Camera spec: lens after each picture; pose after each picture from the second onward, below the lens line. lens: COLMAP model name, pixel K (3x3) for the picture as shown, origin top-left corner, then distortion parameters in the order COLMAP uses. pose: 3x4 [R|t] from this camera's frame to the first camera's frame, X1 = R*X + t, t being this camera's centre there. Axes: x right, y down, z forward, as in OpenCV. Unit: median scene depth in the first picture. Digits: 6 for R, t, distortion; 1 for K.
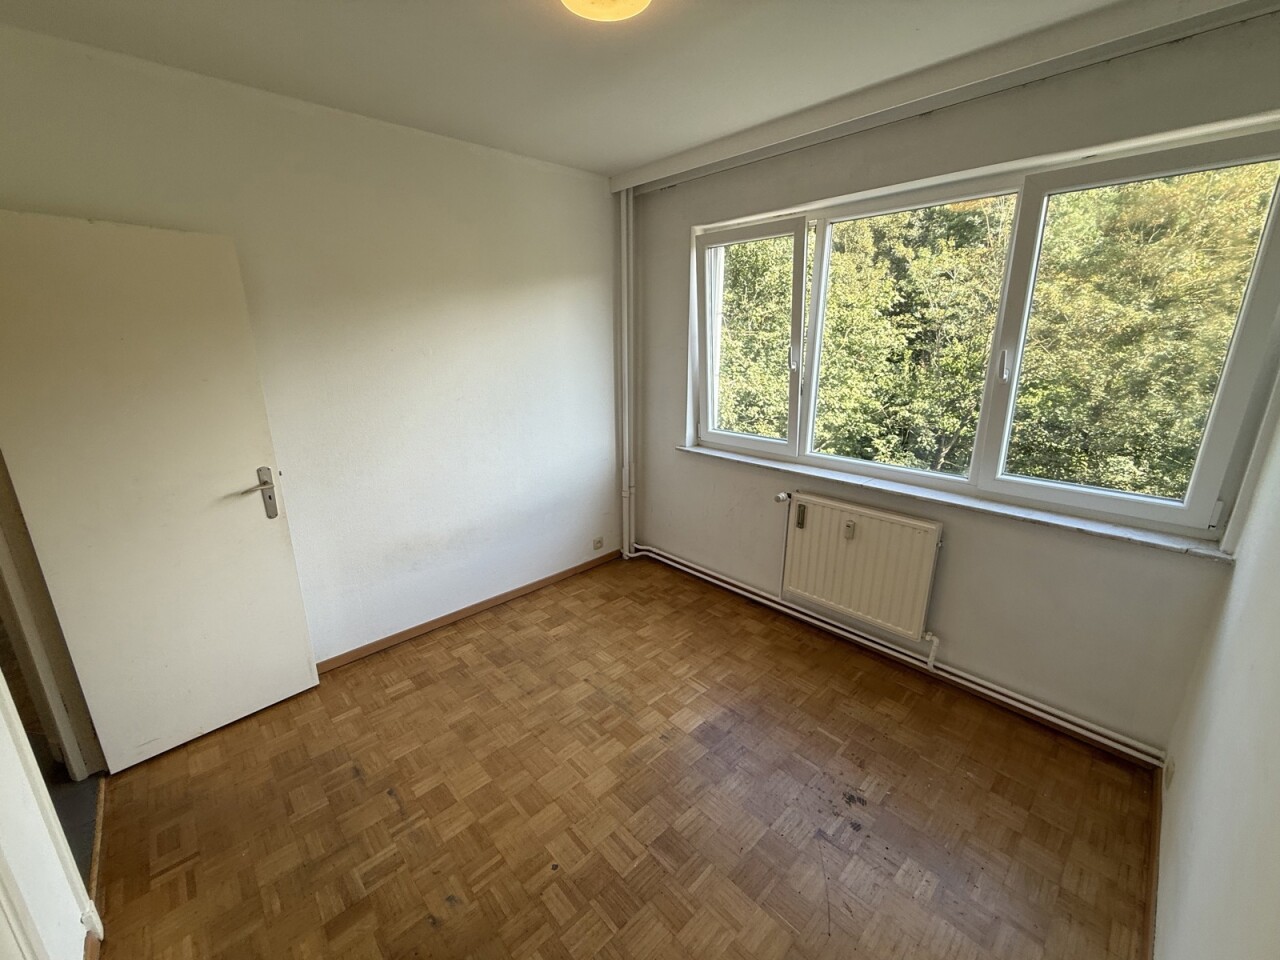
lens RADIAL K [[510.4, 0, 636.6], [0, 510.4, 474.7], [0, 0, 1]] dist [-0.000162, 0.000424]
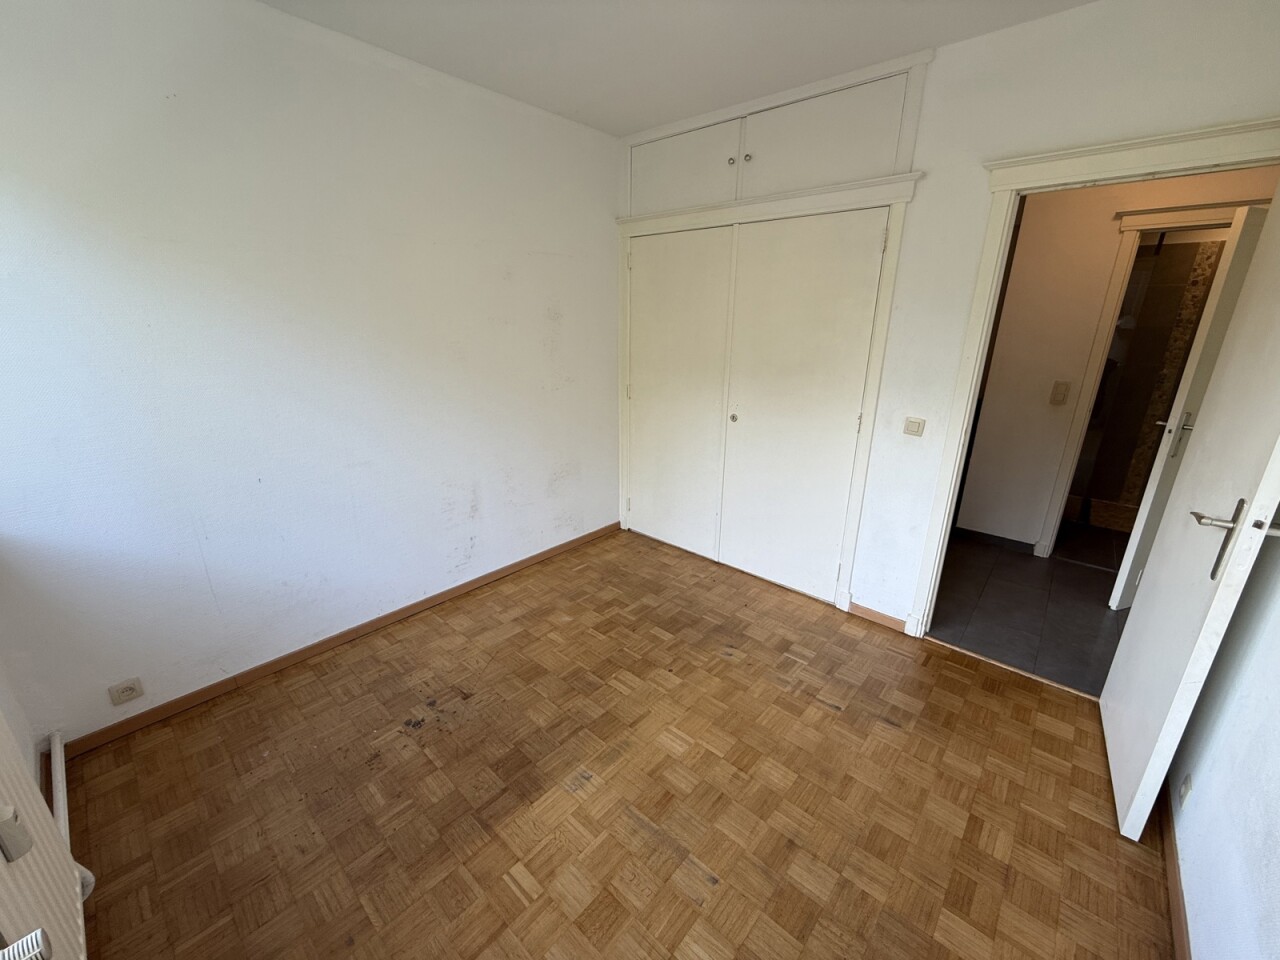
lens RADIAL K [[510.4, 0, 636.4], [0, 510.4, 477.9], [0, 0, 1]] dist [-0.000162, 0.000424]
pose [[-0.996184, 0.022294, -0.084382, 0.030661], [-0.026681, 0.842749, 0.537645, -0.317813], [0.083099, 0.537845, -0.838938, 1.341170]]
